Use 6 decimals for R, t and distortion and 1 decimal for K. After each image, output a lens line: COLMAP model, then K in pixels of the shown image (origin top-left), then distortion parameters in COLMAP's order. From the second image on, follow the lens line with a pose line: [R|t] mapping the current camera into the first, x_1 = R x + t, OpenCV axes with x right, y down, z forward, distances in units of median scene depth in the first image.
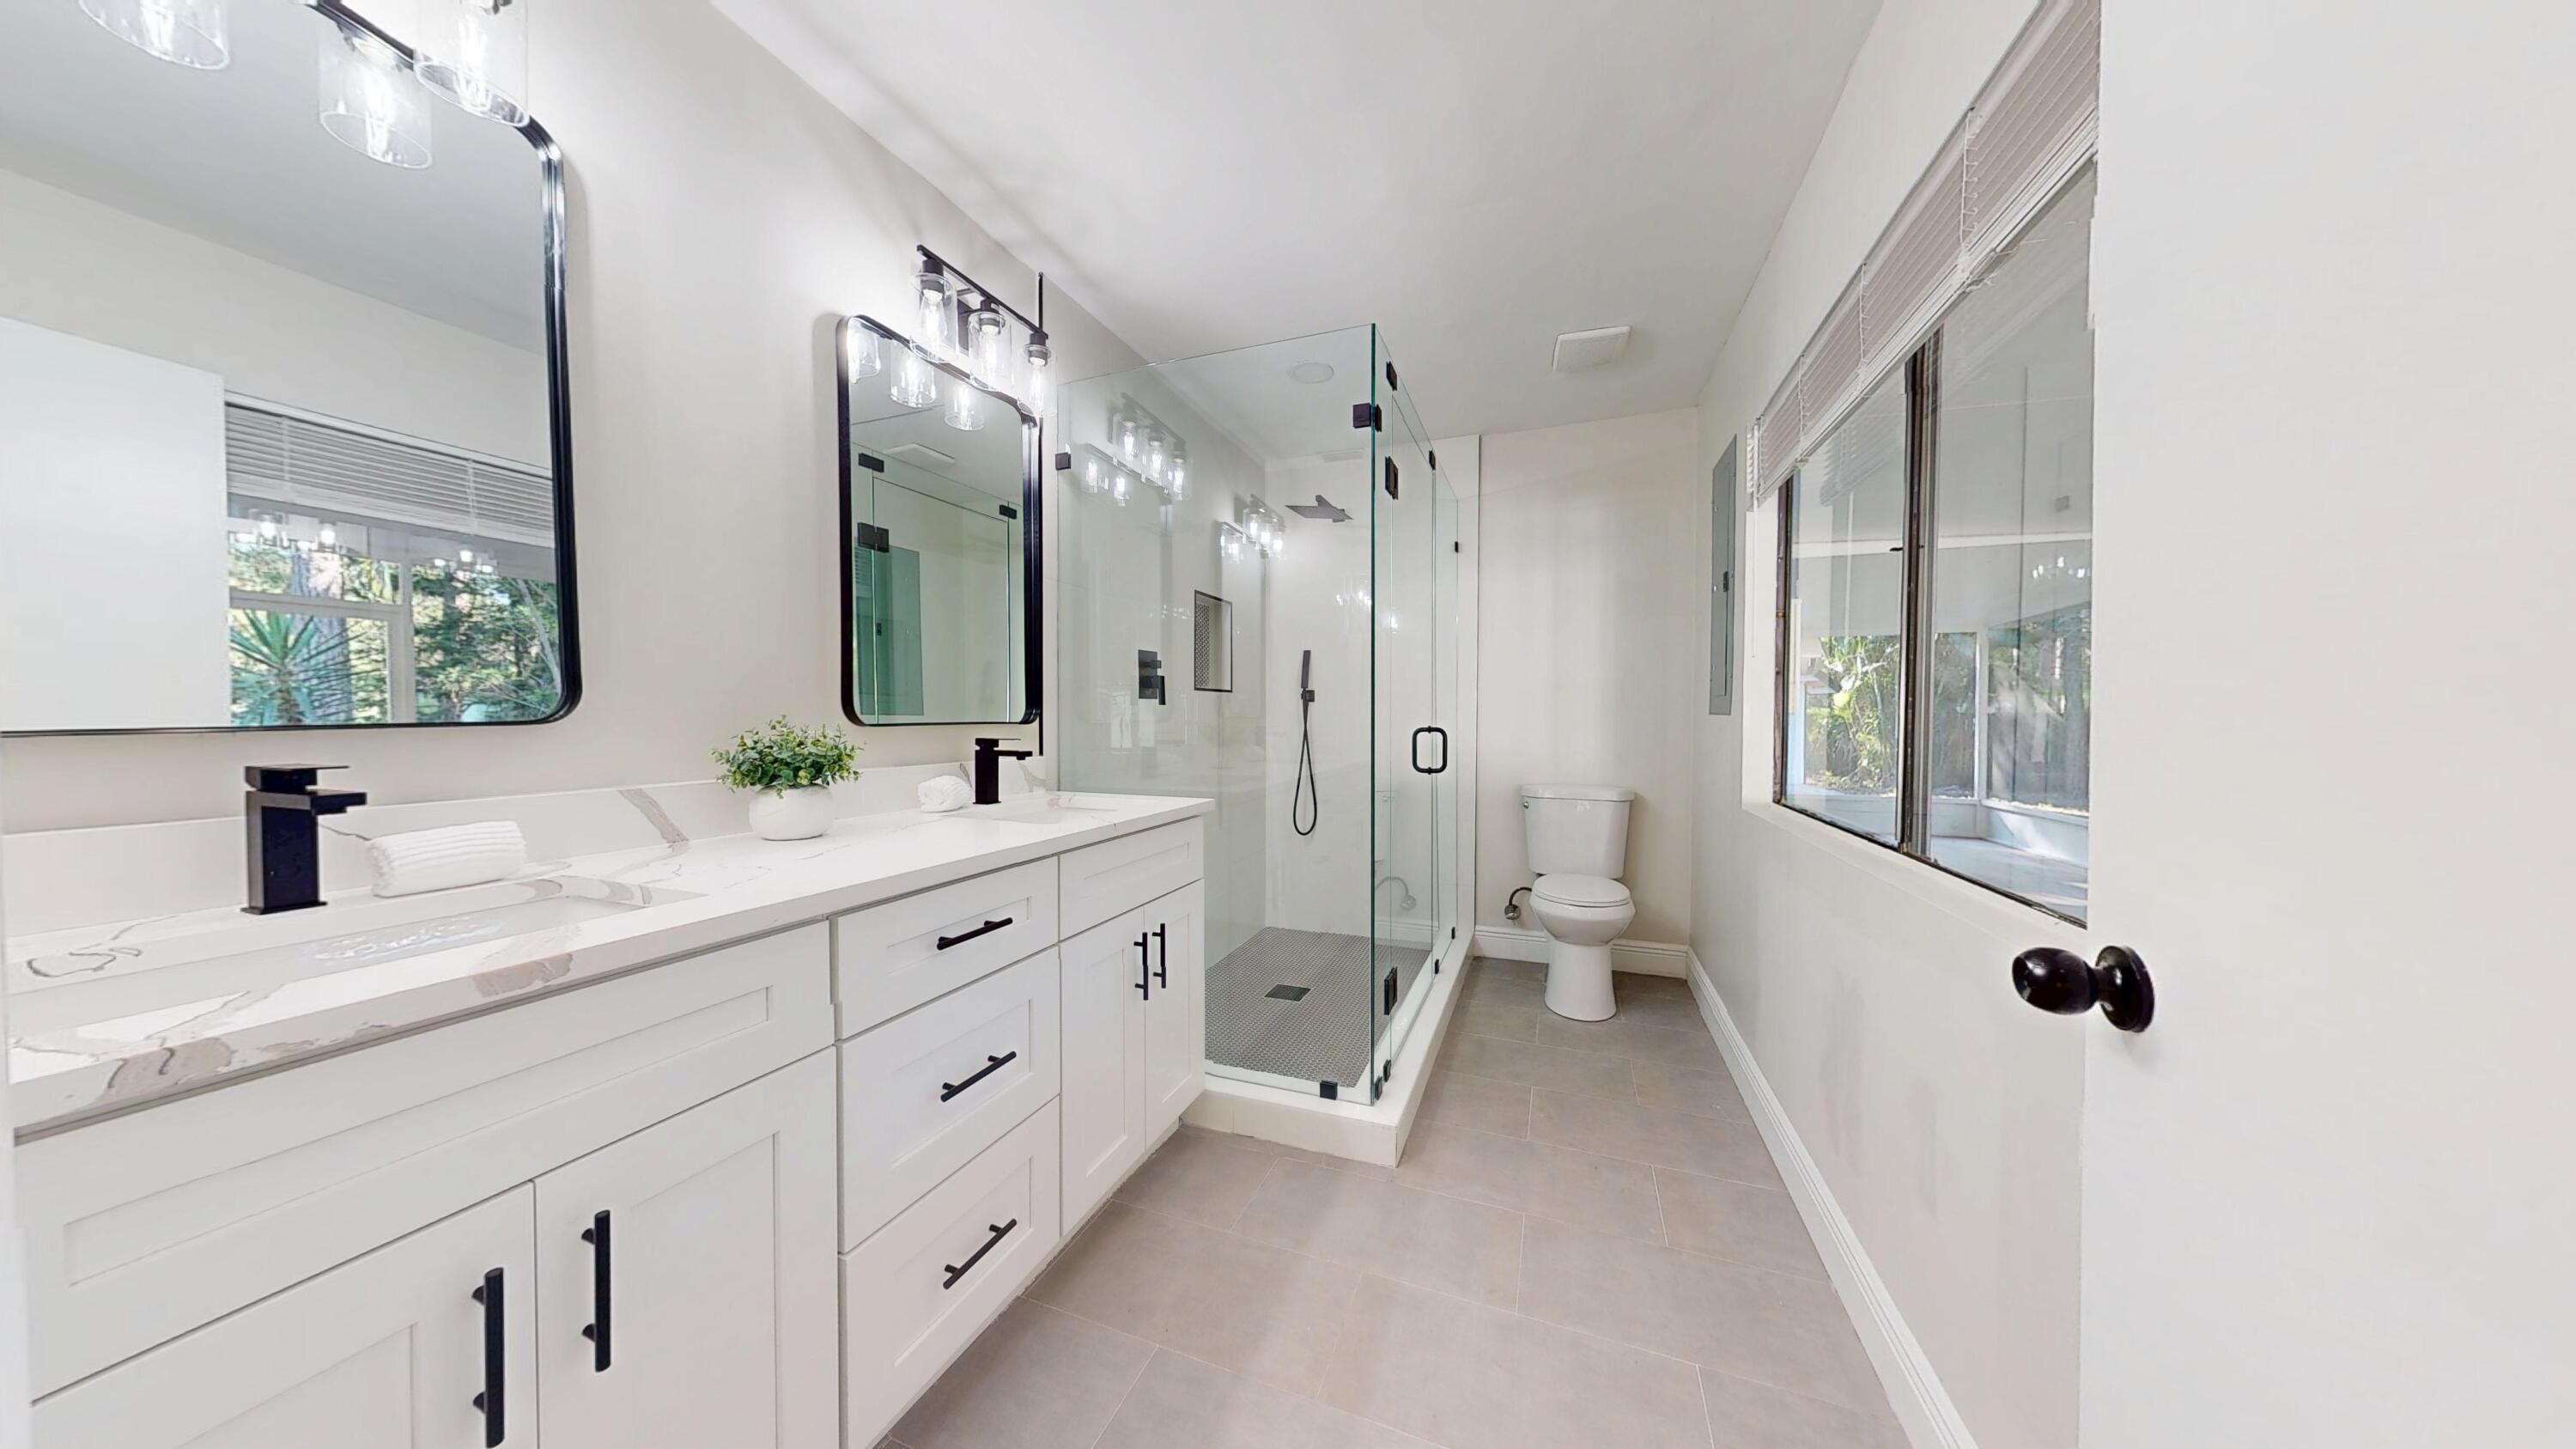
lens RADIAL K [[727.6, 0, 1288.2], [0, 727.6, 727.7], [0, 0, 1]] dist [-0.000174, -0.000042]
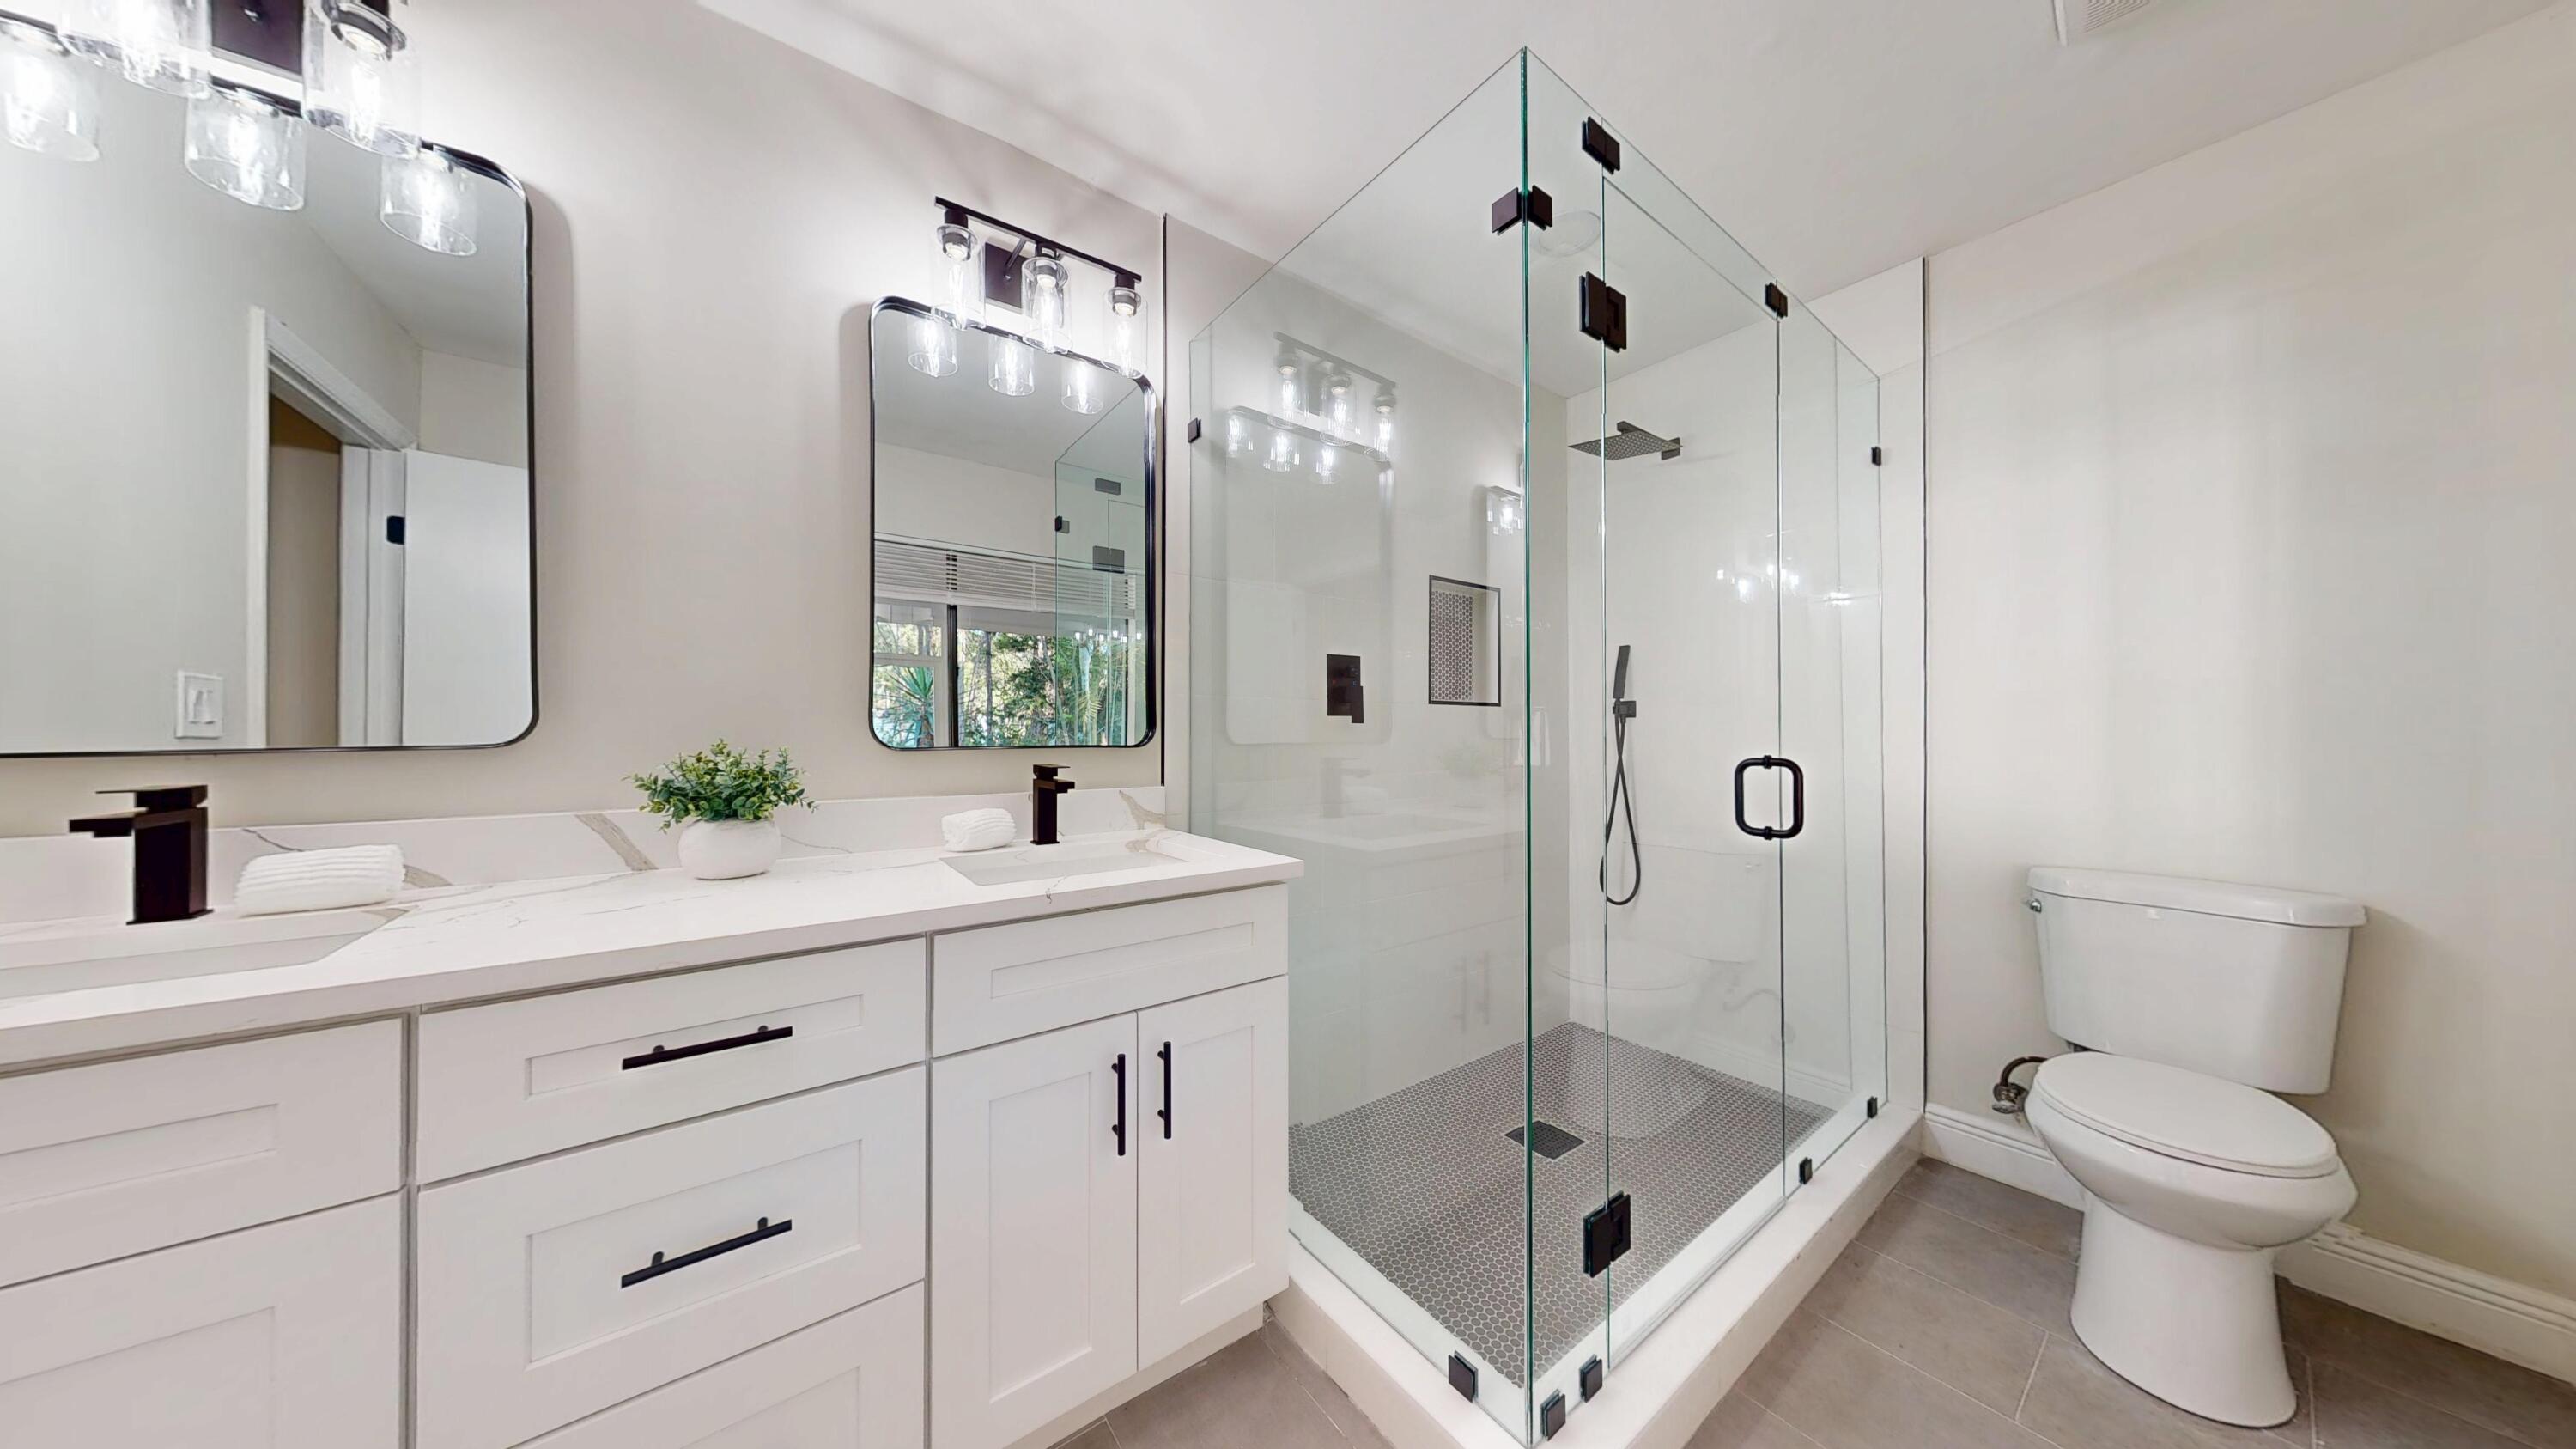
lens RADIAL K [[727.6, 0, 1288.2], [0, 727.6, 727.7], [0, 0, 1]] dist [-0.000174, -0.000042]
pose [[0.841115, -0.004864, -0.540834, 0.237837], [-0.009271, 0.999683, -0.023408, -0.009984], [0.540777, 0.024703, 0.840803, 0.386710]]
